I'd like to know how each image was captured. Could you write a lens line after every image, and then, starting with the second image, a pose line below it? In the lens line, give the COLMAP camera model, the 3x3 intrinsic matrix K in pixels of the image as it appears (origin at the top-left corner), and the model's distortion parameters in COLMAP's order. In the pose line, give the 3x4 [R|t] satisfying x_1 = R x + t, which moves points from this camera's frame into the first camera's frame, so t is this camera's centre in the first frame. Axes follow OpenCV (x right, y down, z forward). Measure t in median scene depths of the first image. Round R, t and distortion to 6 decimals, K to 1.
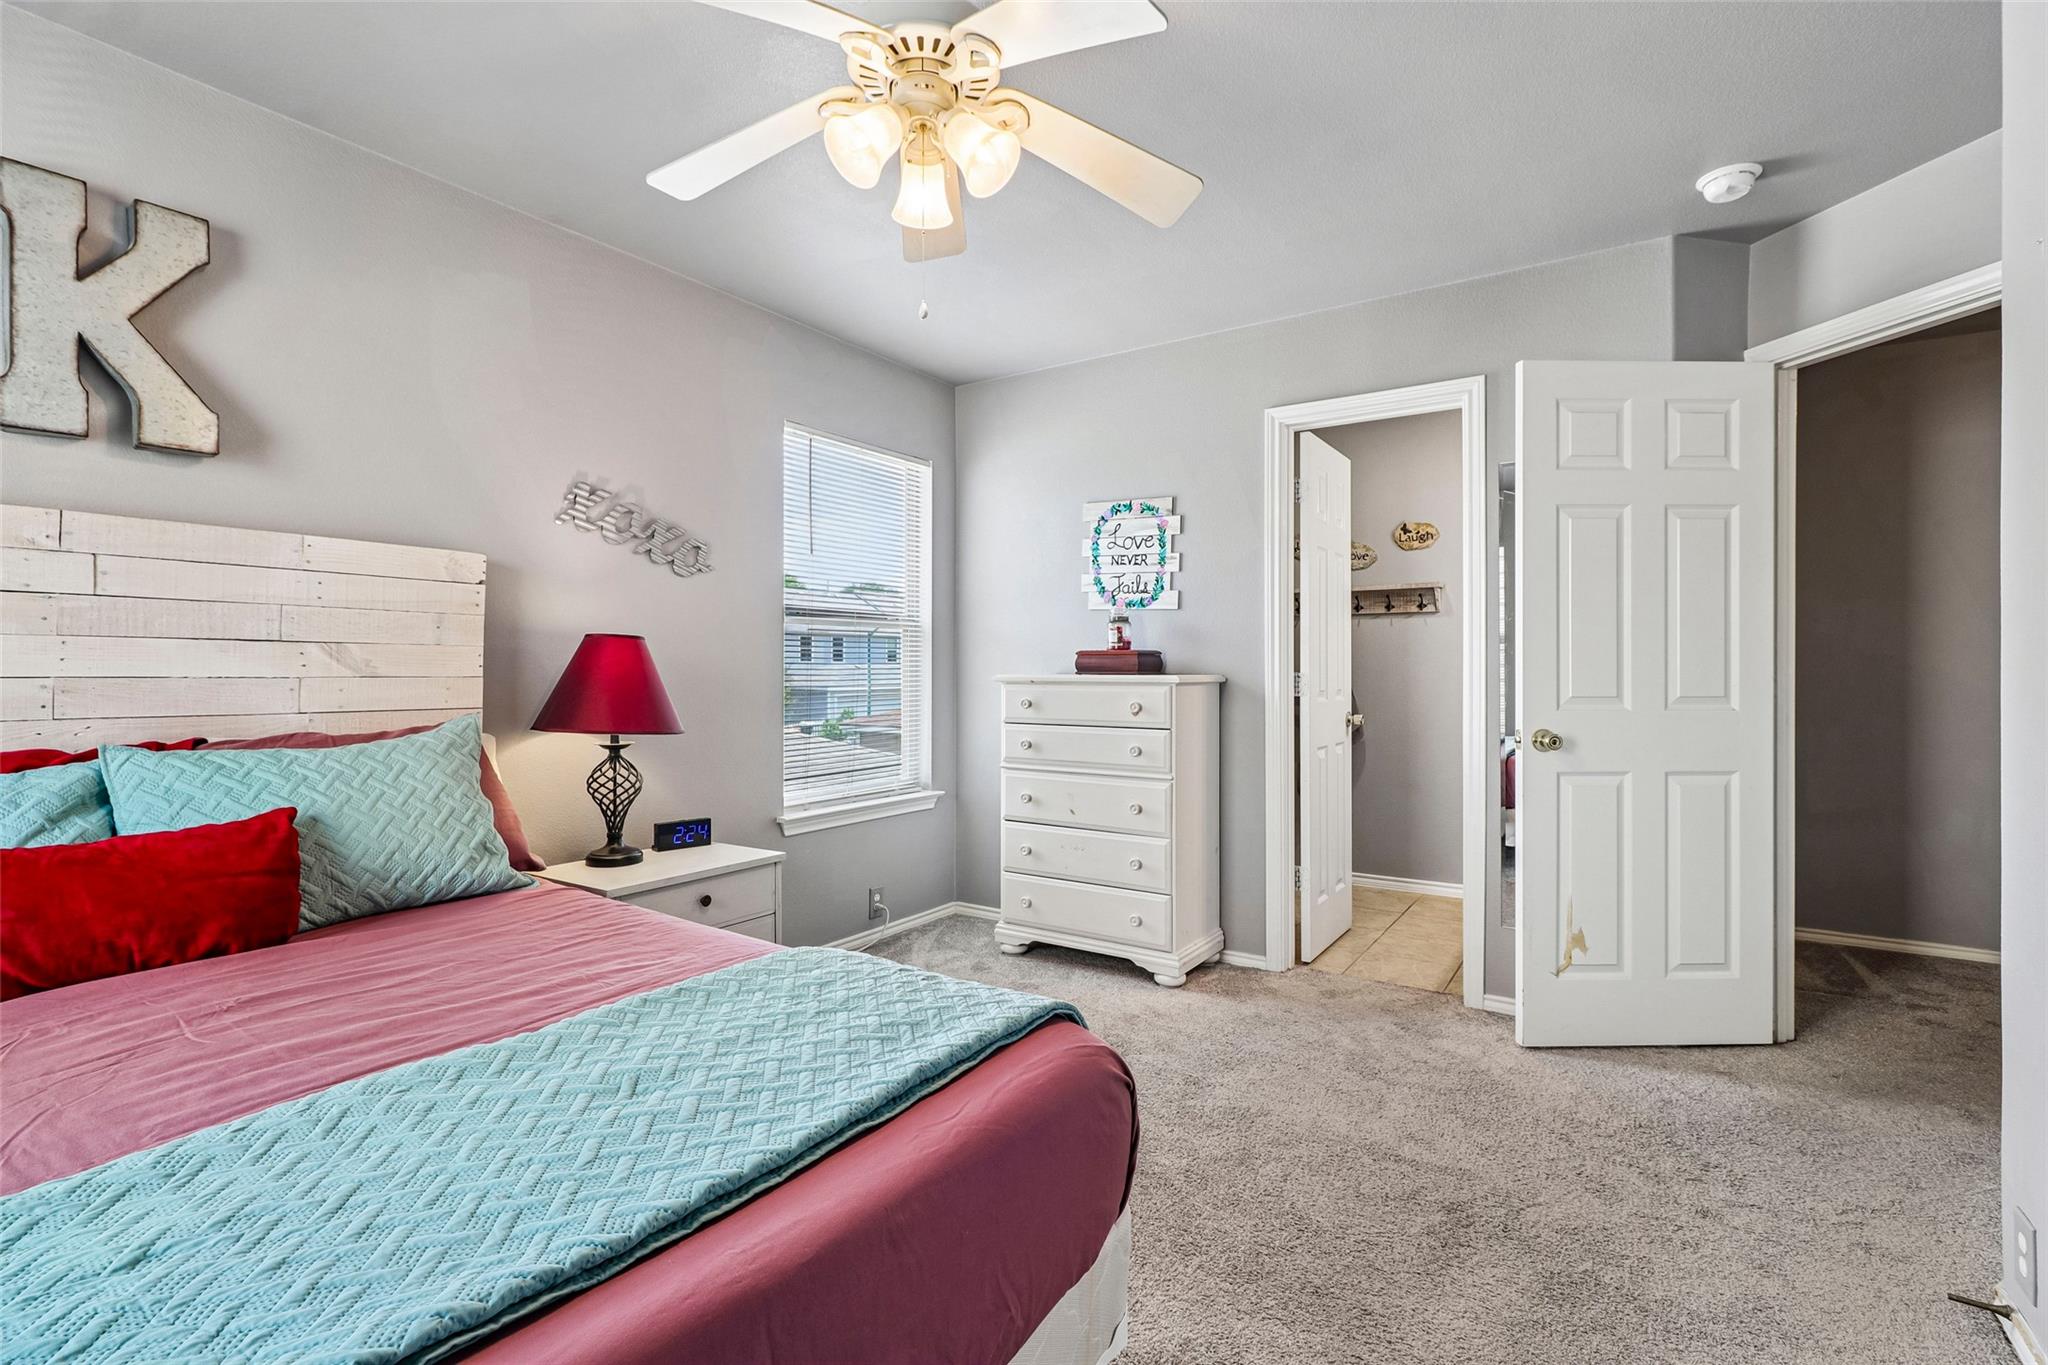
lens RADIAL K [[940.5, 0, 1018.7], [0, 940.5, 674.7], [0, 0, 1]] dist [0.004344, -0.001355]
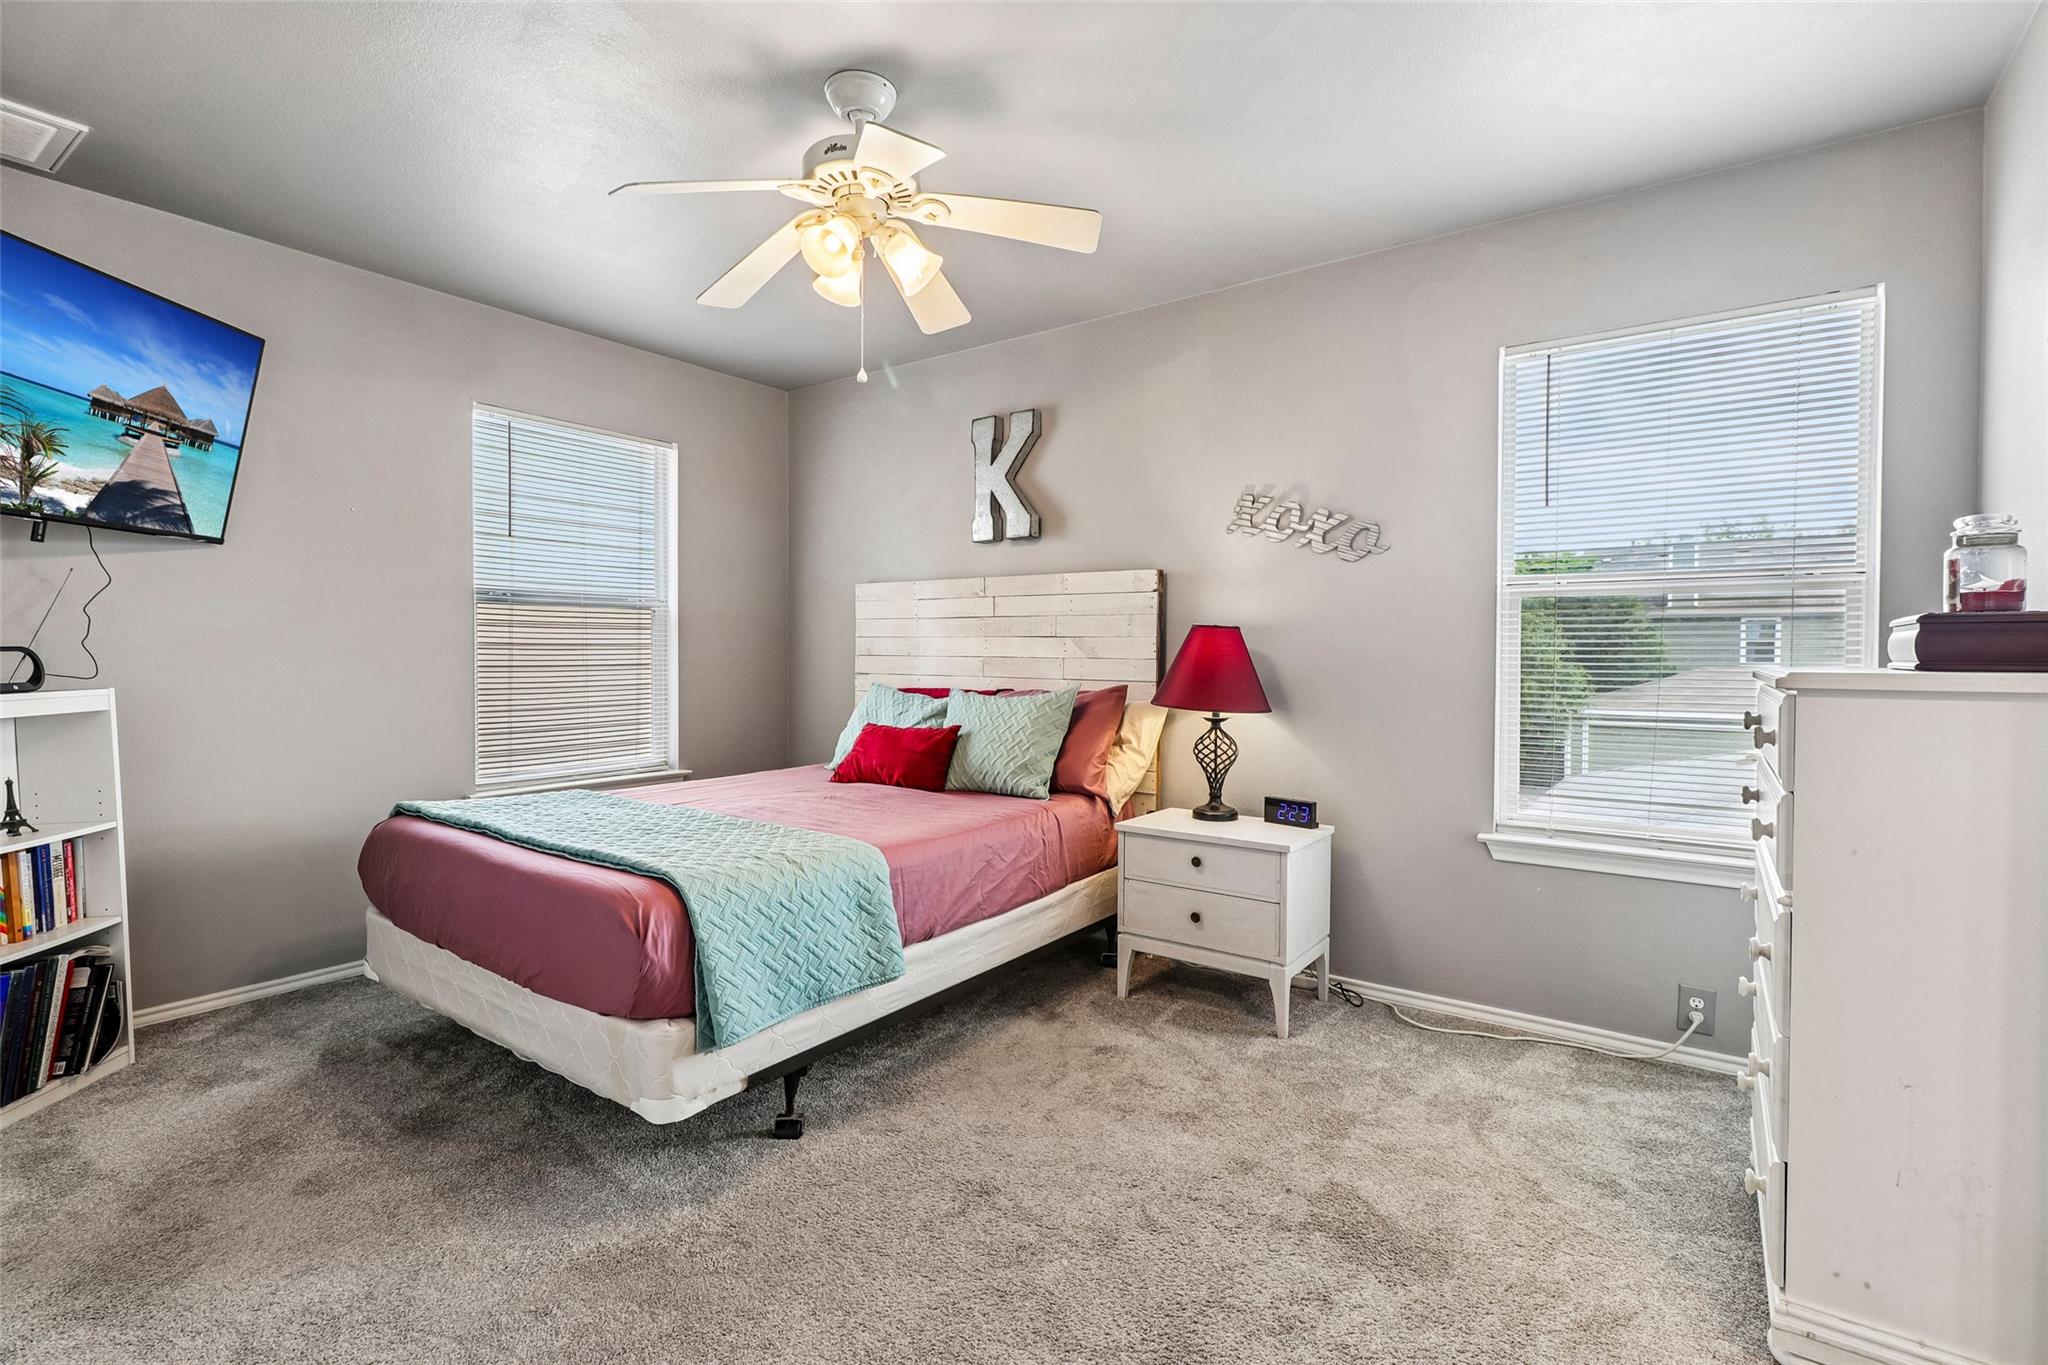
lens RADIAL K [[940.5, 0, 1022.6], [0, 940.5, 679.7], [0, 0, 1]] dist [0.004344, -0.001355]
pose [[-0.021571, 0.028005, -0.999375, 0.778306], [-0.011611, 0.999533, 0.028260, -0.004462], [0.999700, 0.012213, -0.021236, 0.814198]]
